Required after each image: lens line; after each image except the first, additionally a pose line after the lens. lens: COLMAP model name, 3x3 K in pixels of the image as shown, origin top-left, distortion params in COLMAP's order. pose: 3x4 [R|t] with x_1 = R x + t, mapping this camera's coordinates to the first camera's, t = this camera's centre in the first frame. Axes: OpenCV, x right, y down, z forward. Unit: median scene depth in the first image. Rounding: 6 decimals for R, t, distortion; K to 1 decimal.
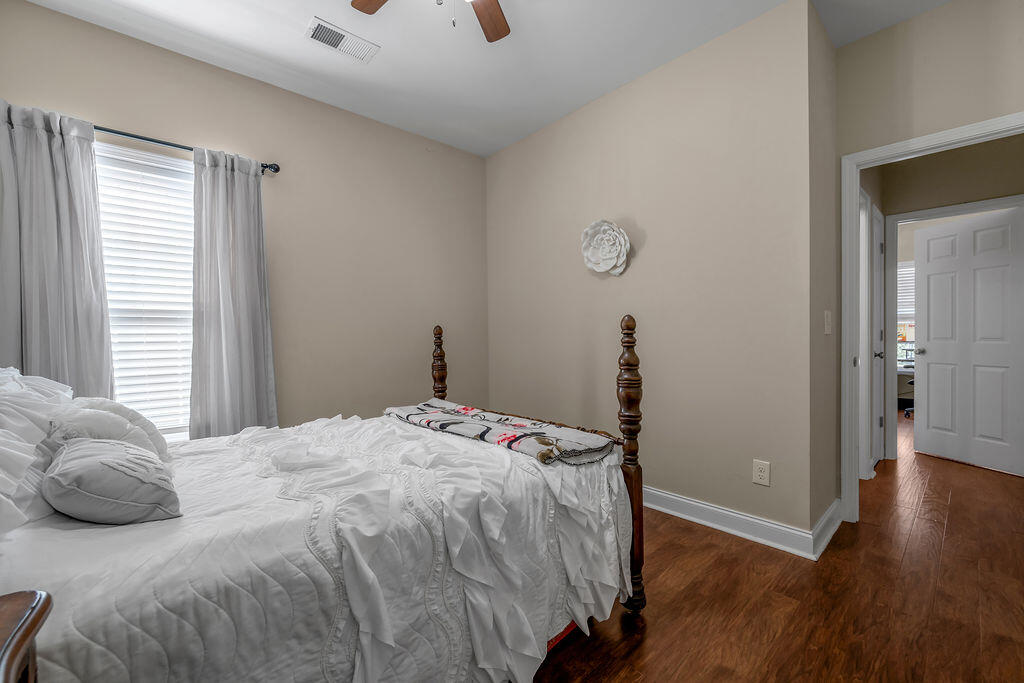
lens RADIAL K [[424.0, 0, 520.2], [0, 424.0, 327.3], [0, 0, 1]] dist [-0.001307, -0.000028]
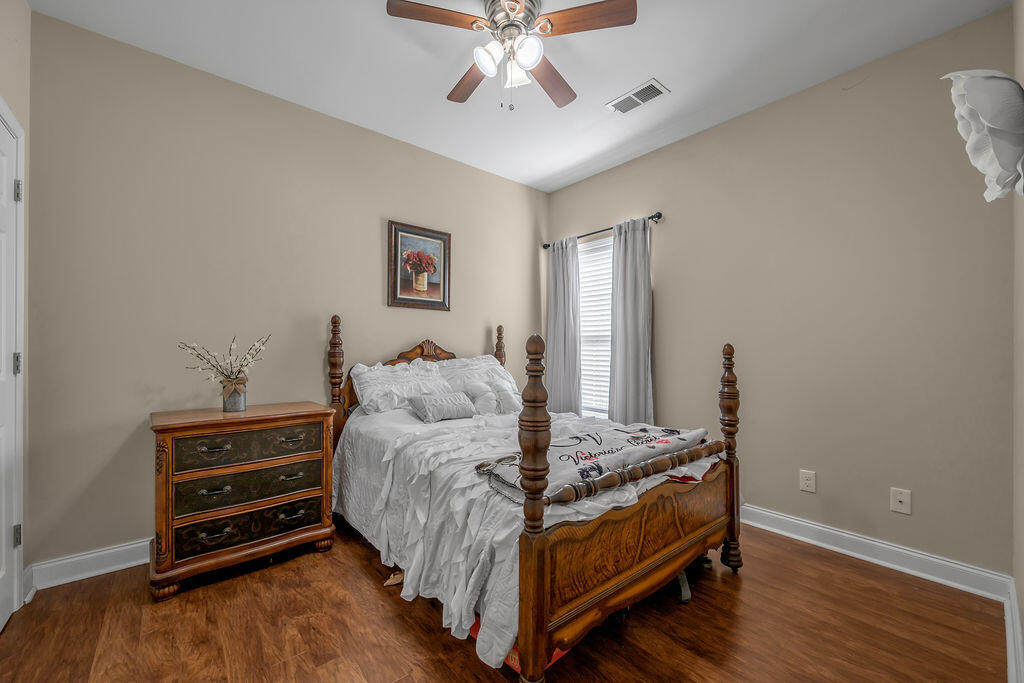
lens RADIAL K [[409.3, 0, 518.4], [0, 409.3, 332.6], [0, 0, 1]] dist [-0.003169, -0.000299]
pose [[-0.042916, -0.029615, -0.998640, 0.726865], [0.012236, 0.999470, -0.030165, -0.007329], [0.999004, -0.013514, -0.042531, 0.758384]]
